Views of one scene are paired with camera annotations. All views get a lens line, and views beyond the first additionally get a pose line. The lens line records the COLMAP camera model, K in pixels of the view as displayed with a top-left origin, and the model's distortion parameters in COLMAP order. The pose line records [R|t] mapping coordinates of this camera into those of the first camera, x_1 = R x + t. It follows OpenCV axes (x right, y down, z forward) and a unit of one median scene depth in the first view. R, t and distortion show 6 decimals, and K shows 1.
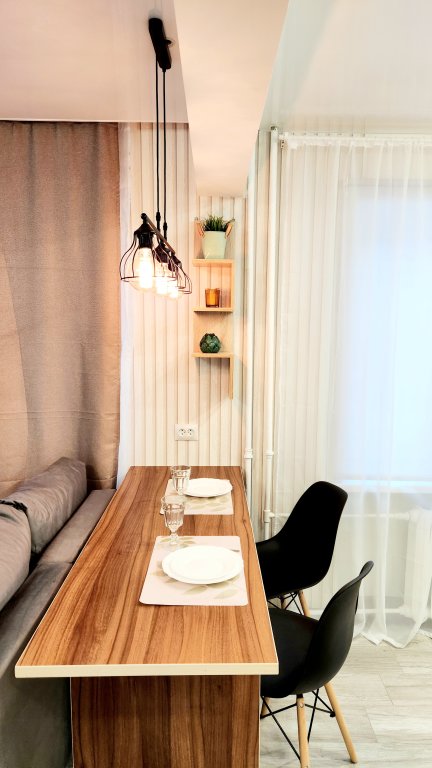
lens RADIAL K [[521.0, 0, 214.1], [0, 521.0, 387.4], [0, 0, 1]] dist [0.076376, -0.078223]
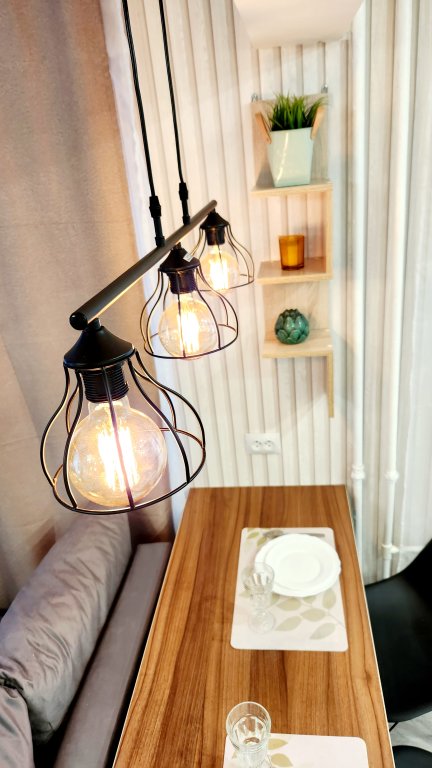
lens RADIAL K [[521.0, 0, 214.1], [0, 521.0, 387.4], [0, 0, 1]] dist [0.076376, -0.078223]
pose [[0.985456, -0.051041, -0.162085, -0.001700], [0.098982, 0.947723, 0.303355, -0.213483], [0.138128, -0.314987, 0.938991, 0.399040]]
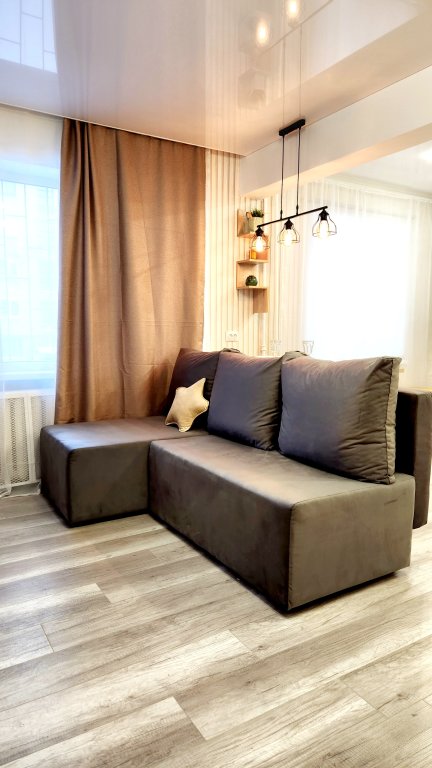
lens RADIAL K [[521.0, 0, 214.1], [0, 521.0, 387.4], [0, 0, 1]] dist [0.076376, -0.078223]
pose [[0.858167, -0.062129, 0.509597, -1.046404], [0.065772, 0.997775, 0.010887, 0.246975], [-0.509140, 0.024174, 0.860344, -0.448334]]
